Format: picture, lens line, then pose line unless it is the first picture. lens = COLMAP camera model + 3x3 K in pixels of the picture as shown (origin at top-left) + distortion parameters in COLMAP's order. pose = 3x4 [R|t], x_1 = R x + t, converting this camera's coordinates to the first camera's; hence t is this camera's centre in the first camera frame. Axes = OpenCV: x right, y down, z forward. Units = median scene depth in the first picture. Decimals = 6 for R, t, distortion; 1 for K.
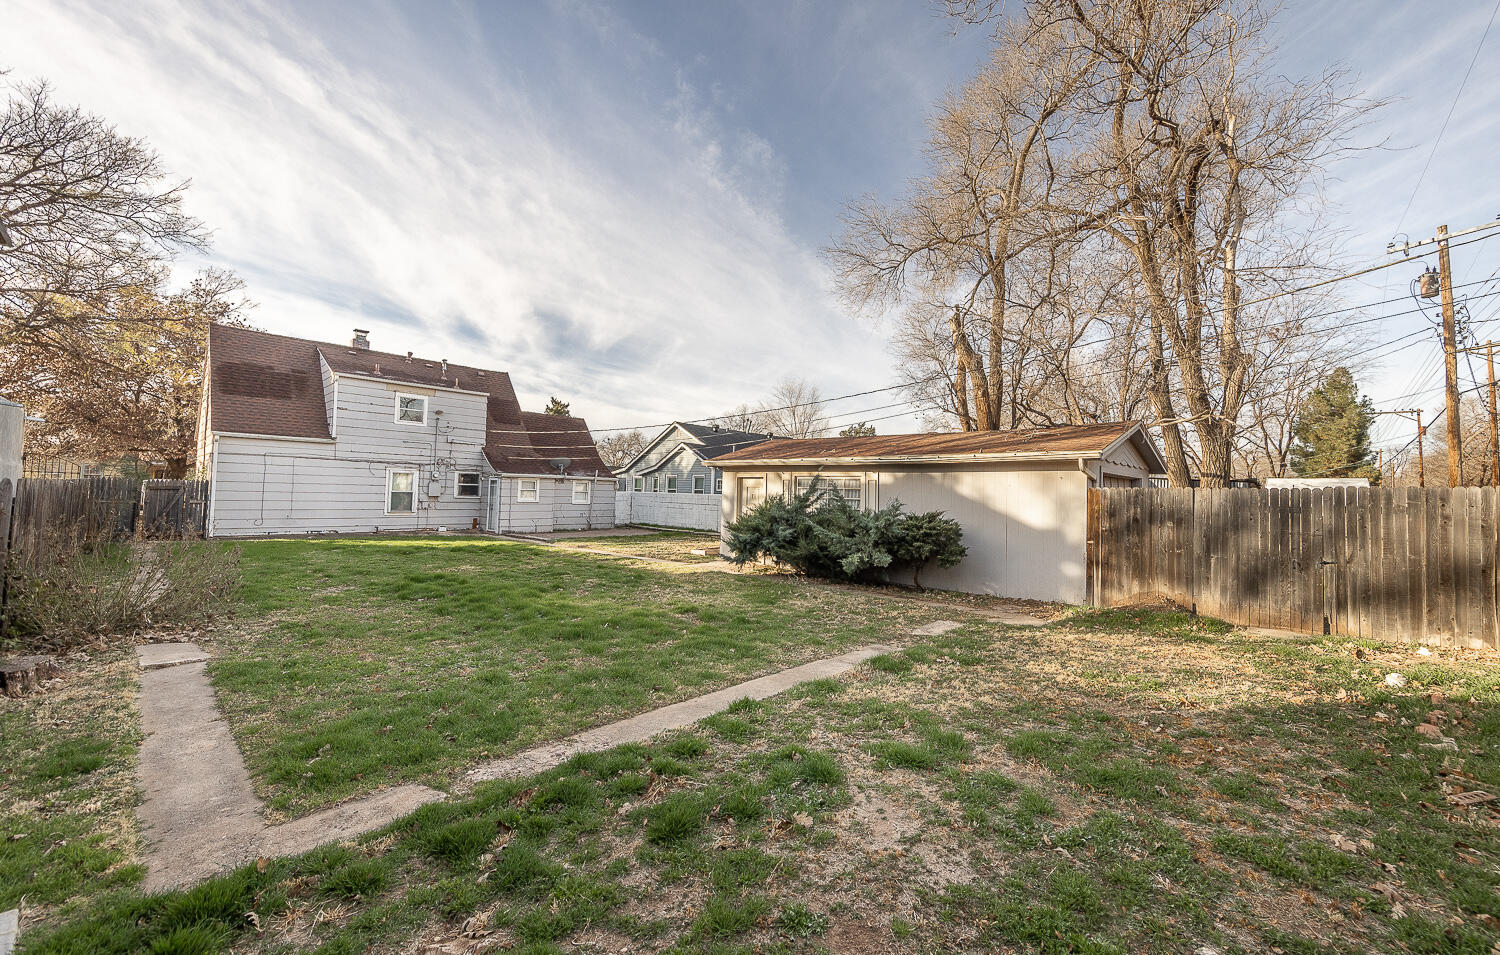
lens RADIAL K [[595.7, 0, 753.5], [0, 595.7, 474.3], [0, 0, 1]] dist [-0.001087, 0.000129]
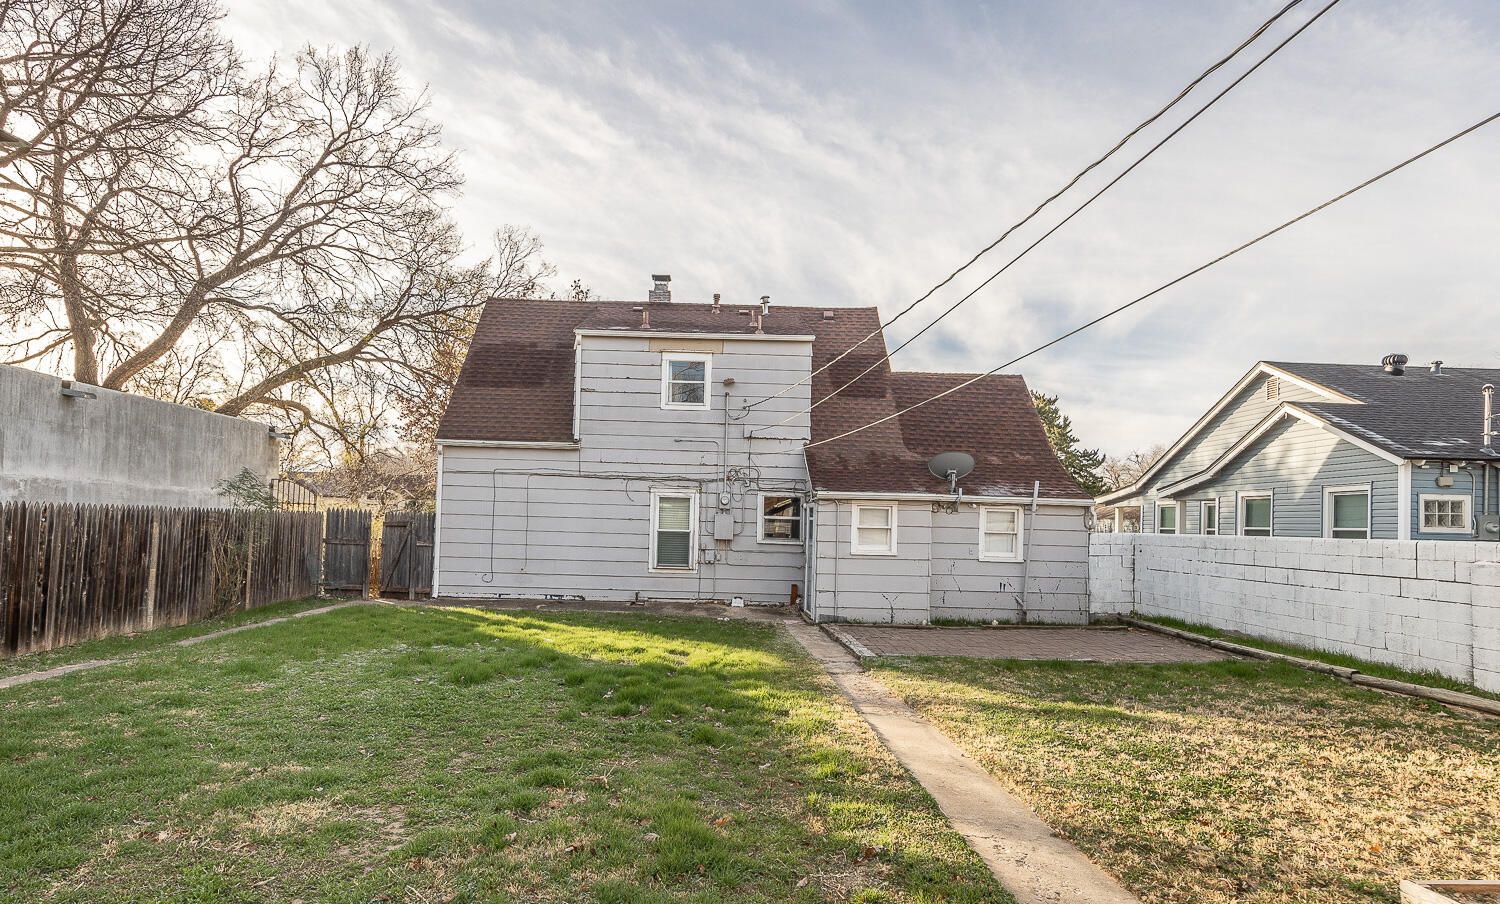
lens RADIAL K [[730.5, 0, 750.0], [0, 730.5, 445.4], [0, 0, 1]] dist [0.003803, 0.001329]
pose [[0.740947, -0.077659, -0.667059, -0.073802], [0.012807, 0.994745, -0.101583, 0.019040], [0.671442, 0.066725, 0.738047, 0.504900]]
